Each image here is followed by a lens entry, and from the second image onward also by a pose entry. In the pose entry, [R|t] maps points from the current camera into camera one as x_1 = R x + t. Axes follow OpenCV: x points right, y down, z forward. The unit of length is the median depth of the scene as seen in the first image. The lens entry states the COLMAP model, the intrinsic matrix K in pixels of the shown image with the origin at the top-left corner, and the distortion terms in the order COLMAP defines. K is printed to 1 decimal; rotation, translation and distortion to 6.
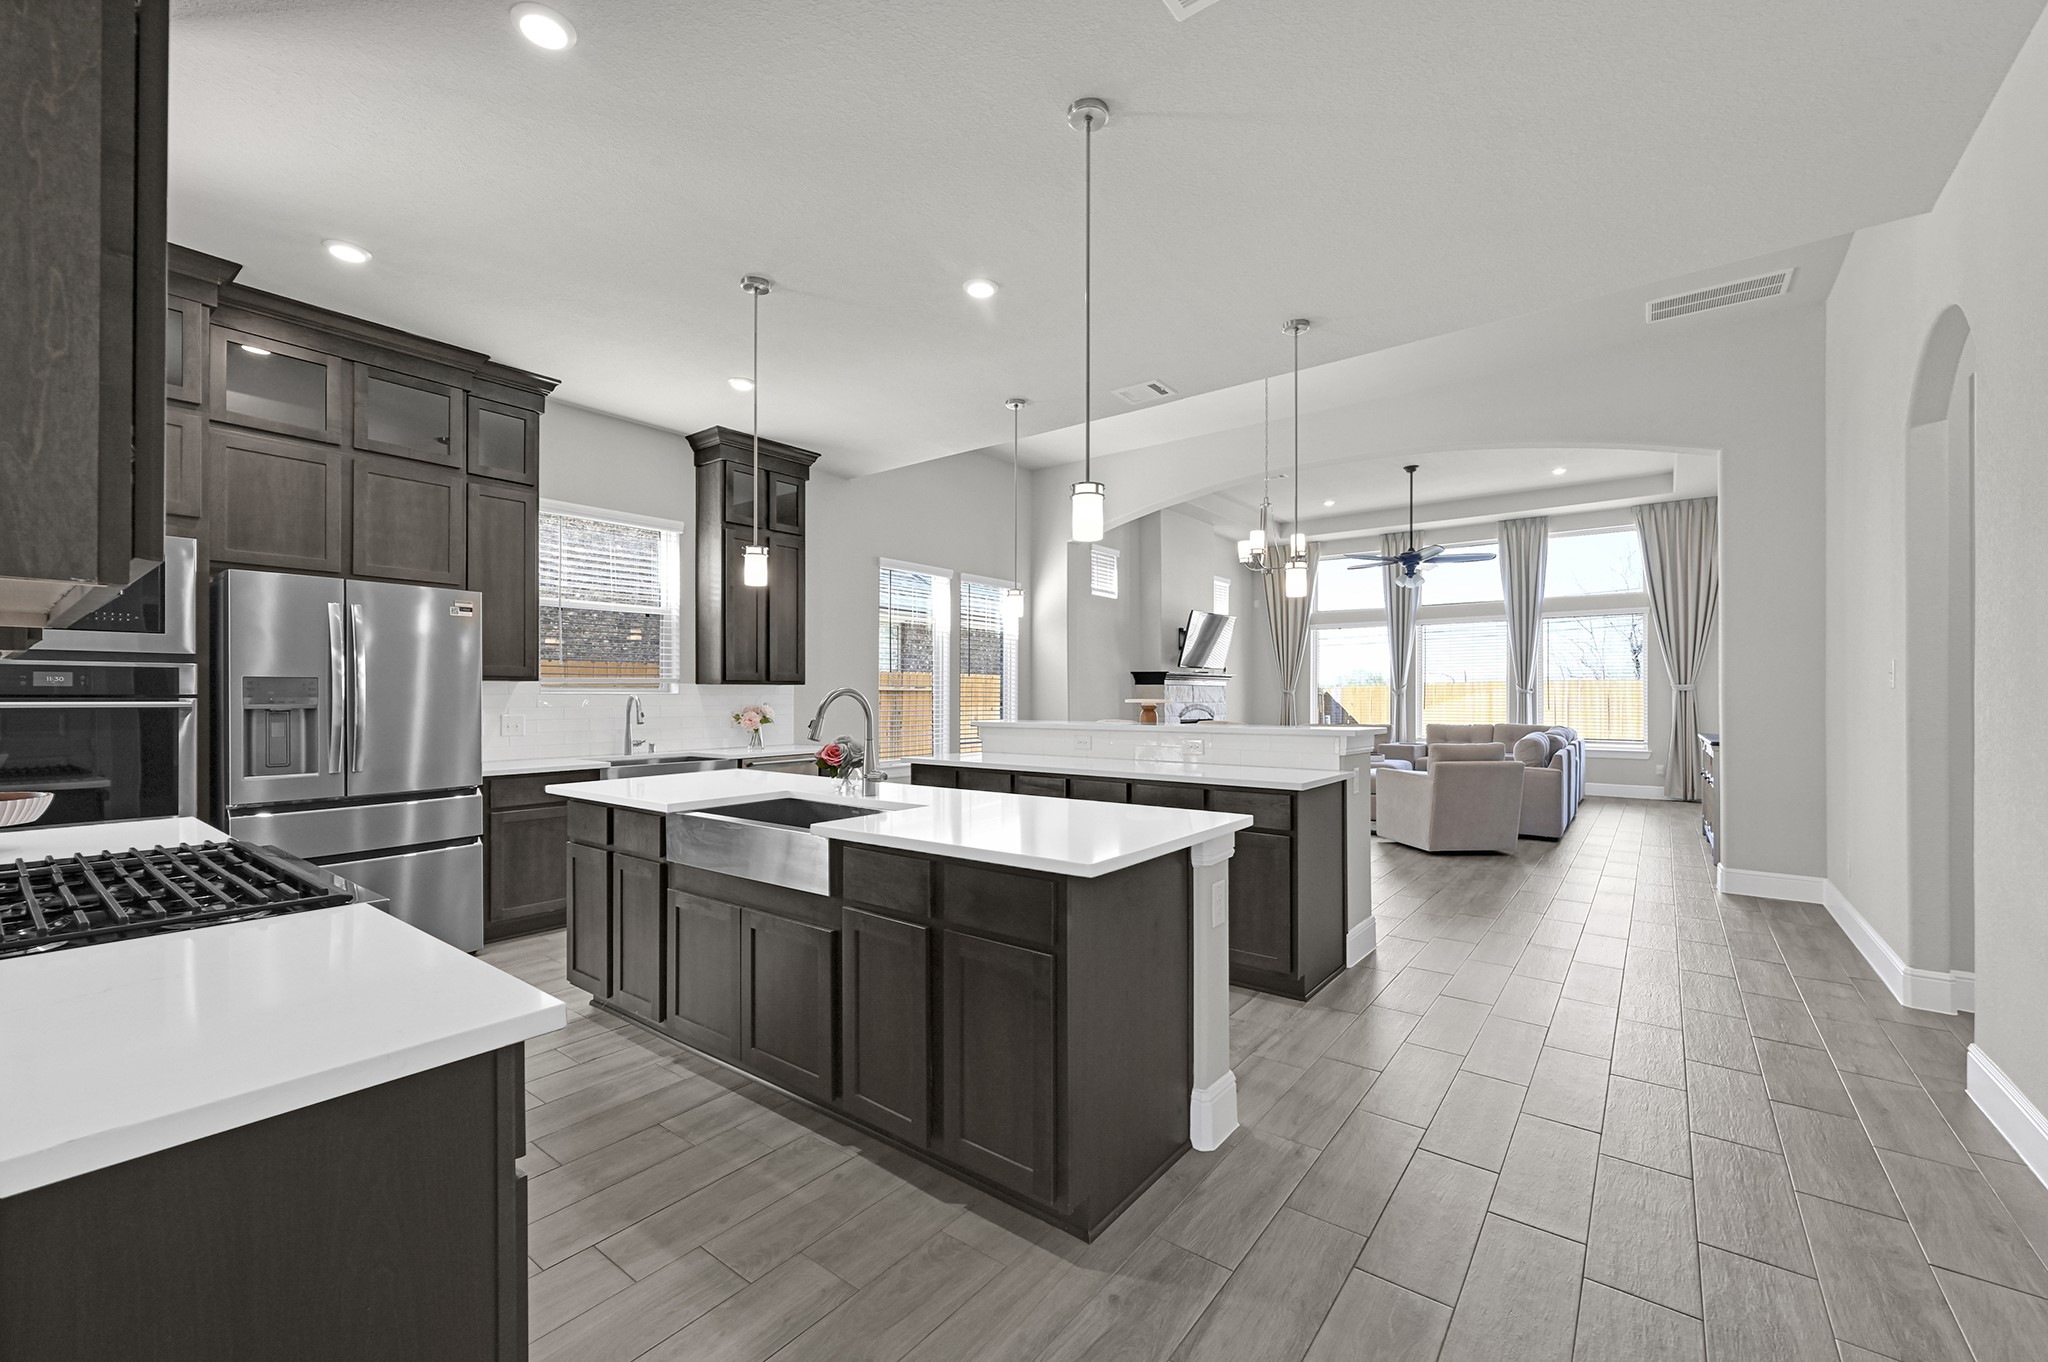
lens RADIAL K [[833.8, 0, 1035.1], [0, 833.8, 698.6], [0, 0, 1]] dist [0.000738, 0.000151]
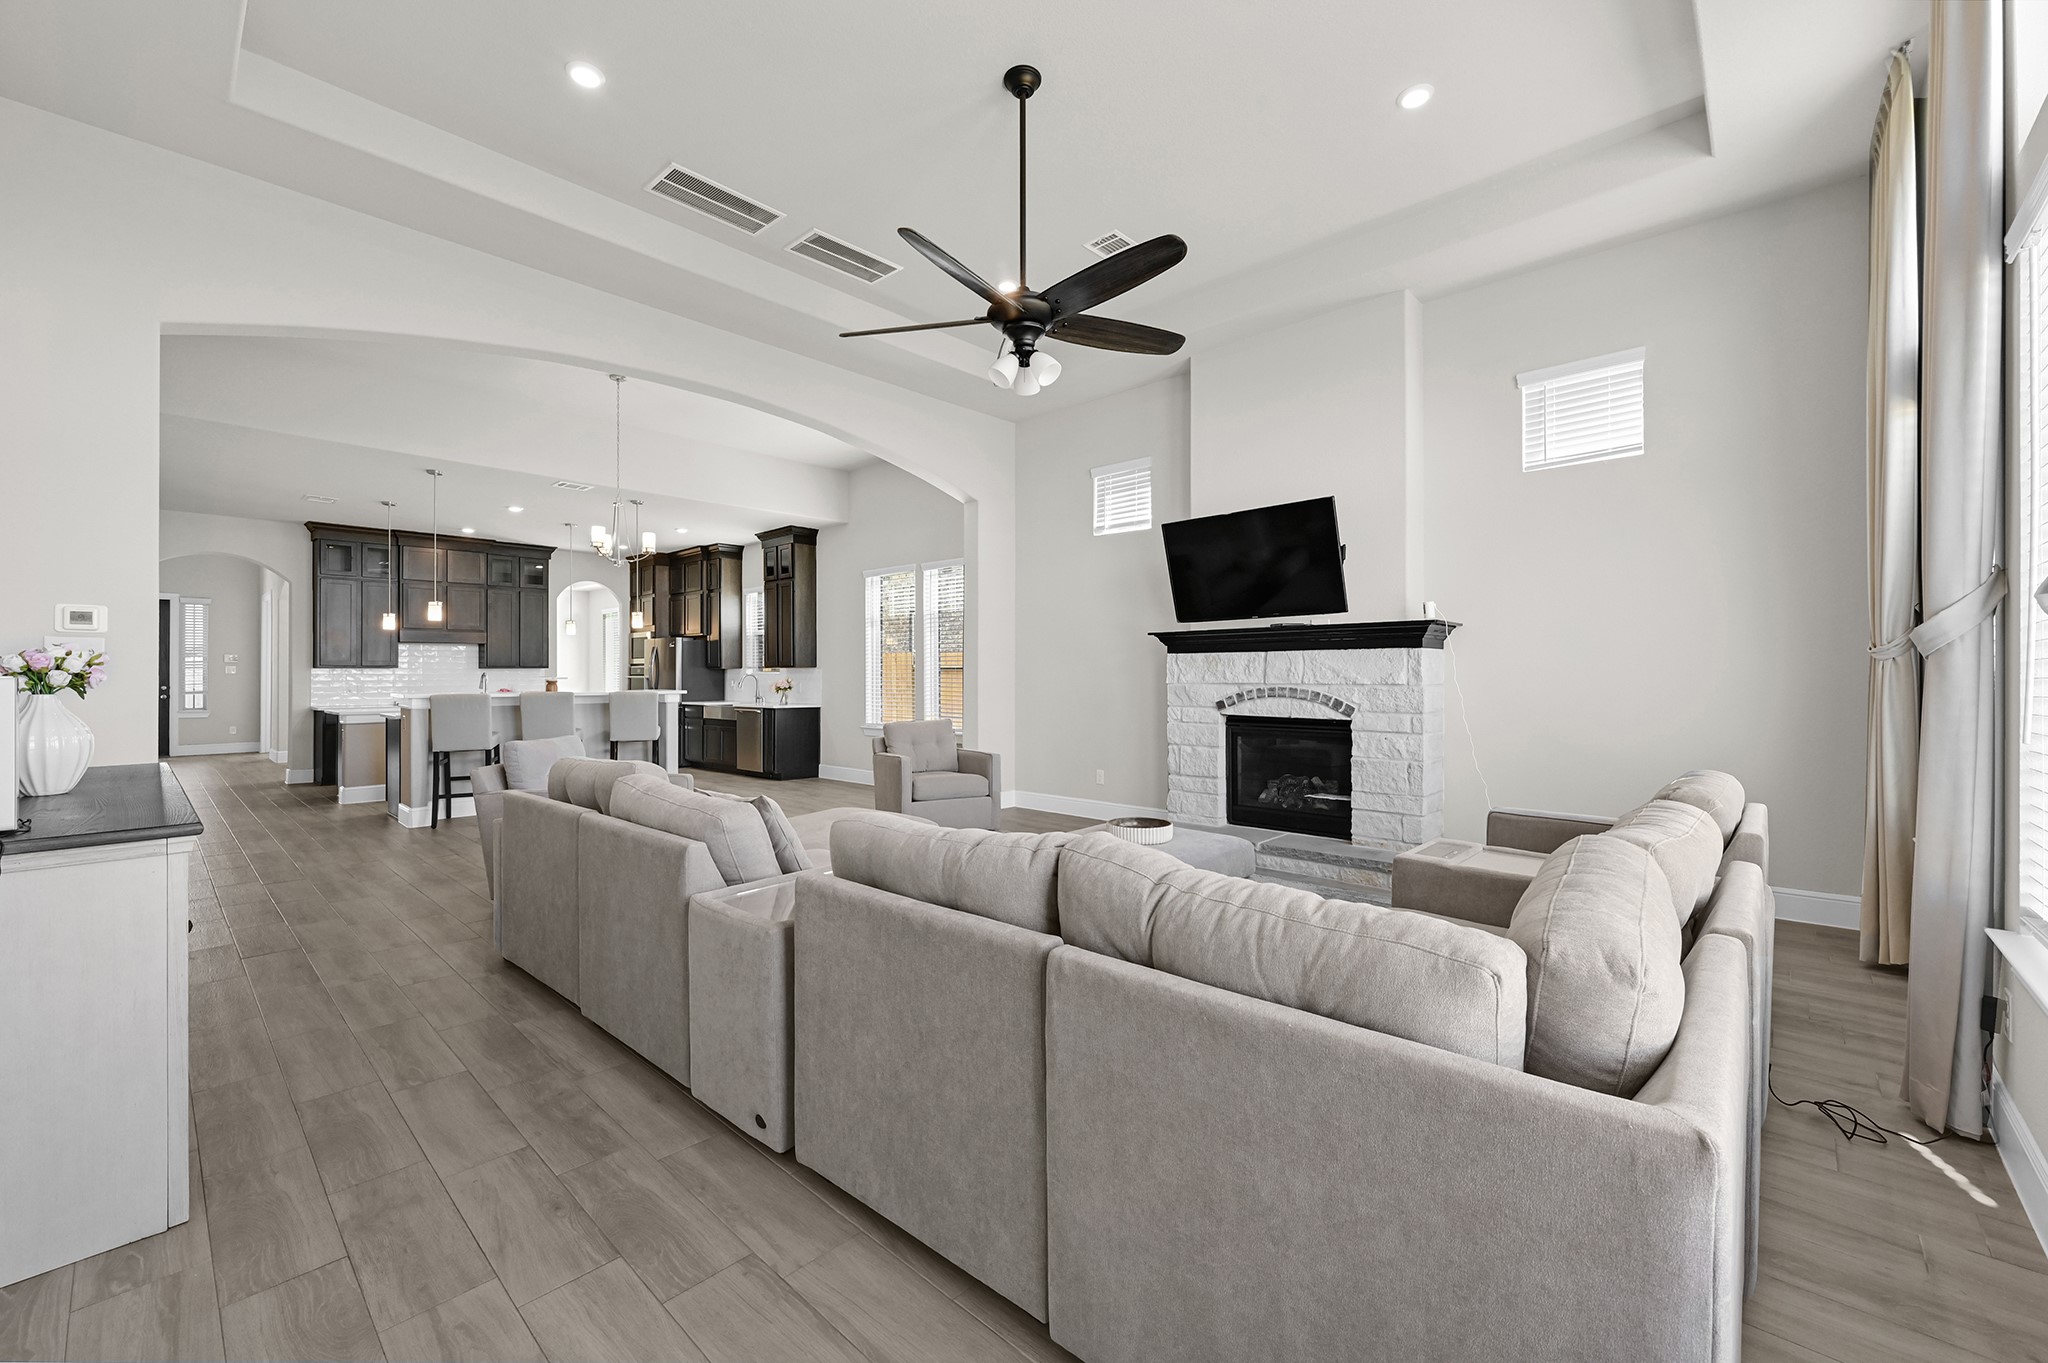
lens RADIAL K [[813.0, 0, 1017.2], [0, 813.0, 671.4], [0, 0, 1]] dist [-0.001413, -0.000100]
pose [[-0.098634, -0.002007, -0.995122, 1.468065], [0.001325, 0.999997, -0.002148, -0.005099], [0.995123, -0.001530, -0.098631, 1.834846]]
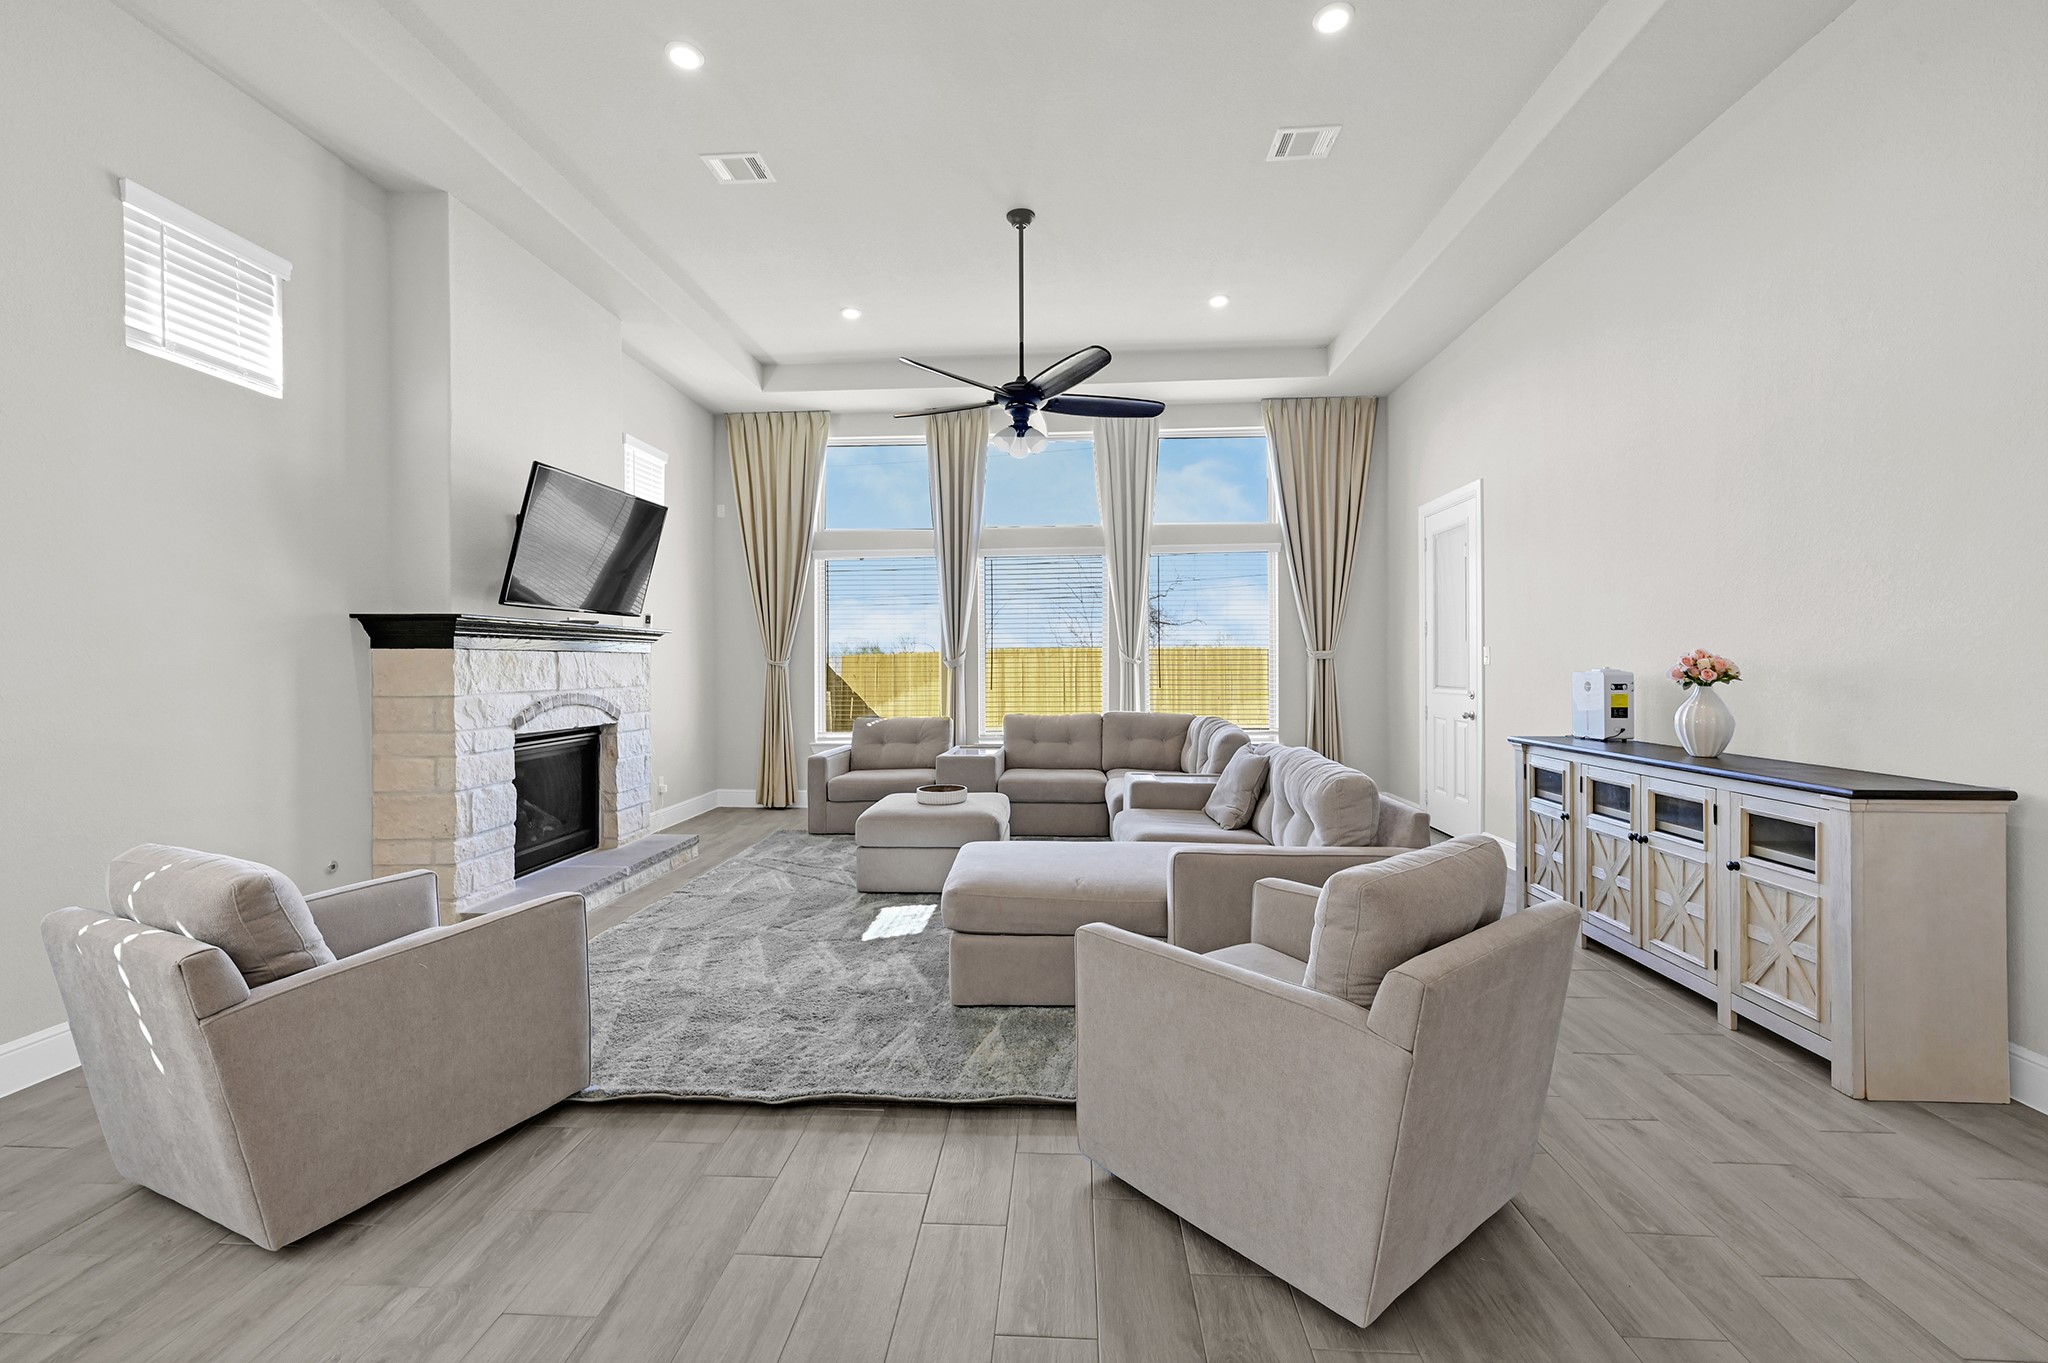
lens RADIAL K [[821.5, 0, 1018.2], [0, 821.5, 681.1], [0, 0, 1]] dist [-0.000025, -0.000021]
pose [[0.836078, -0.015286, 0.548397, 0.314088], [0.006576, 0.999819, 0.017843, -0.013334], [-0.548571, -0.011312, 0.836027, 1.043623]]
